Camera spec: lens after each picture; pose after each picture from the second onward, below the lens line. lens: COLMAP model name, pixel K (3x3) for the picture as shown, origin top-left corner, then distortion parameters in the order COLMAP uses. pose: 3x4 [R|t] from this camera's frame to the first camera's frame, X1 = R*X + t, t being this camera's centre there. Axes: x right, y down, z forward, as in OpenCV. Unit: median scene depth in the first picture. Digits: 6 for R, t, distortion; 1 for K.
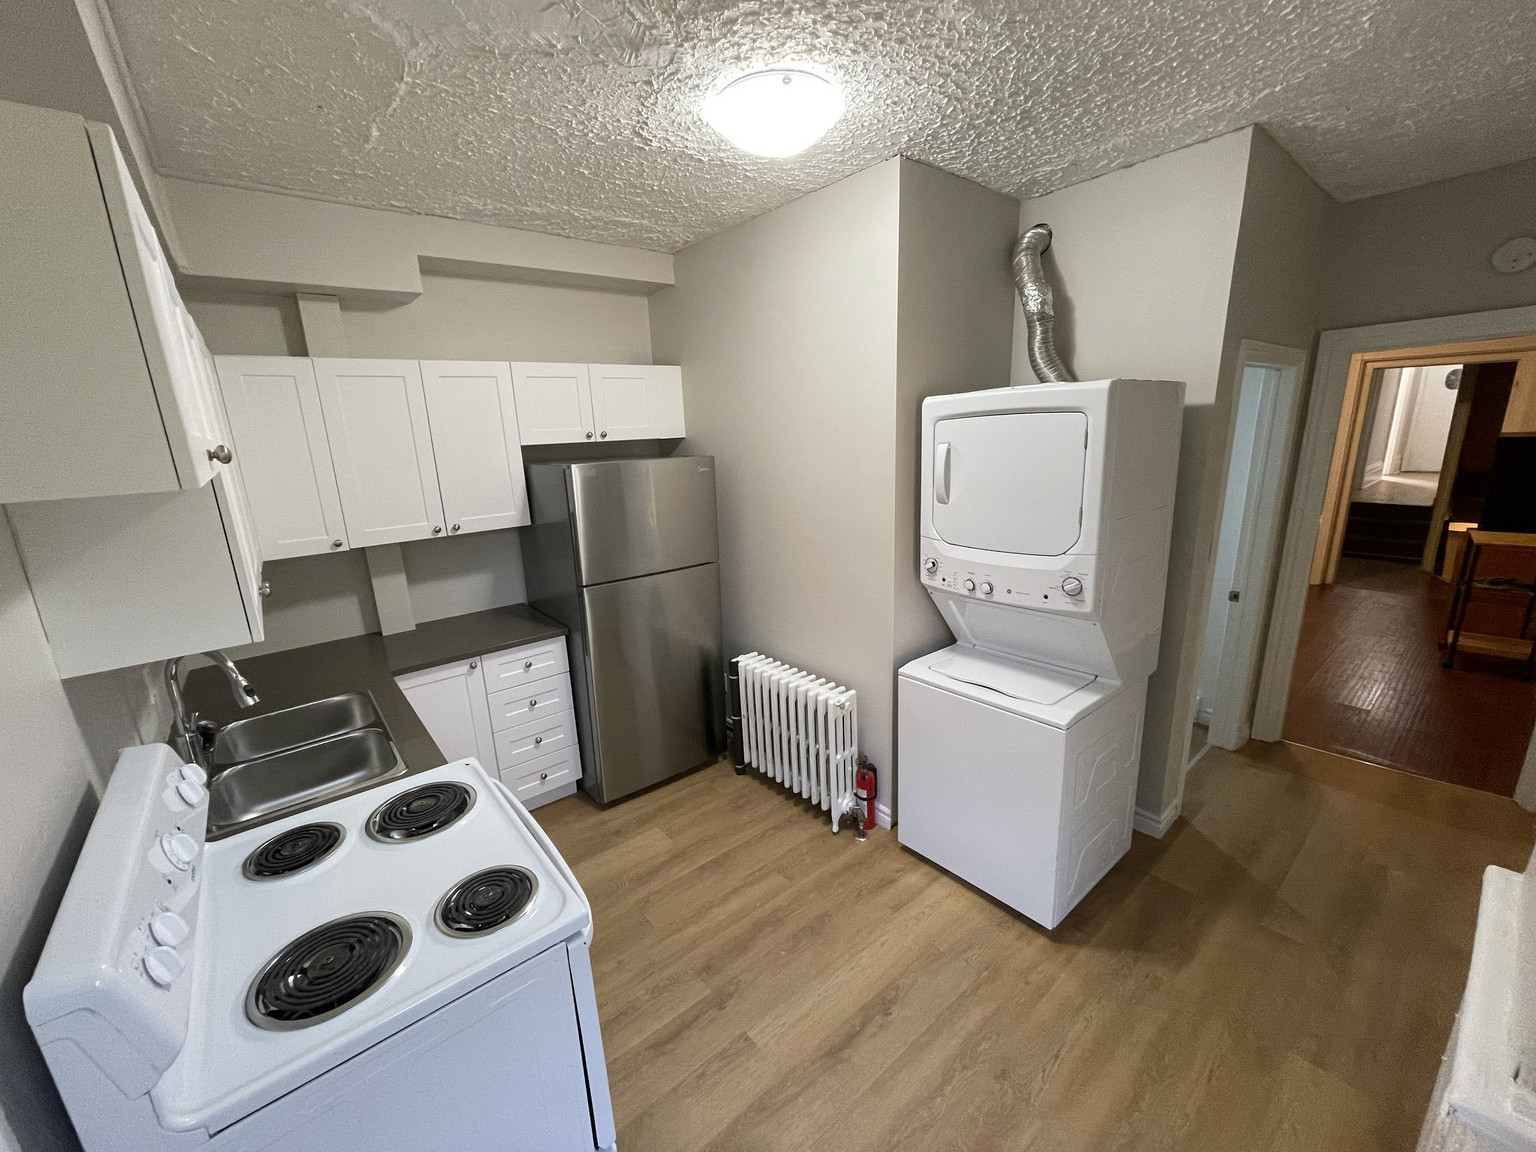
lens RADIAL K [[619.2, 0, 763.8], [0, 619.2, 581.0], [0, 0, 1]] dist [-0.000503, 0.000238]
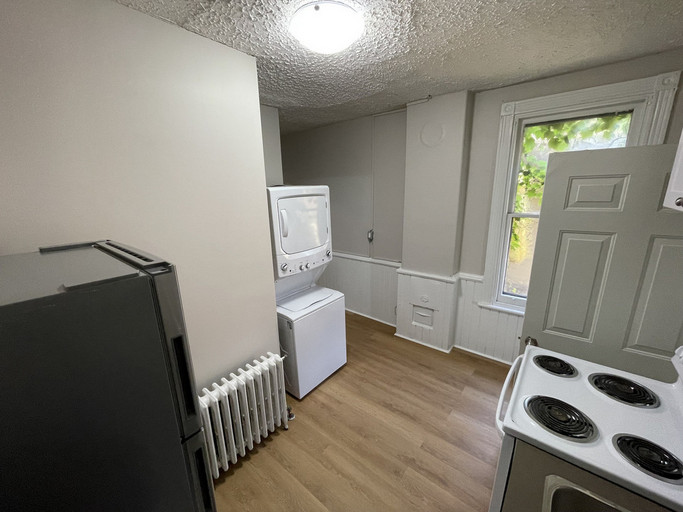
lens RADIAL K [[275.3, 0, 334.2], [0, 275.3, 258.2], [0, 0, 1]] dist [-0.000503, 0.000238]
pose [[-0.177802, -0.199747, 0.963581, -0.667693], [0.263663, 0.933712, 0.242207, -0.238877], [-0.948087, 0.297126, -0.113350, 0.950292]]
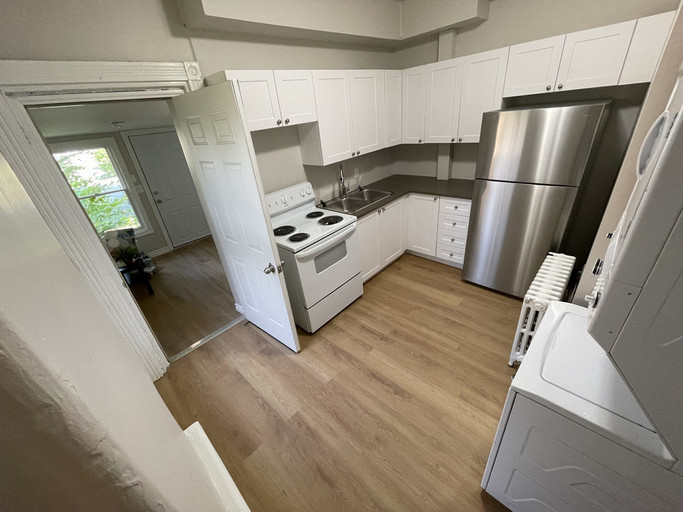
lens RADIAL K [[275.3, 0, 335.8], [0, 275.3, 257.8], [0, 0, 1]] dist [-0.000503, 0.000238]
pose [[0.124685, 0.495763, -0.859461, 0.637365], [-0.138897, 0.866412, 0.479622, -0.154576], [0.982426, 0.059575, 0.176888, 0.457483]]
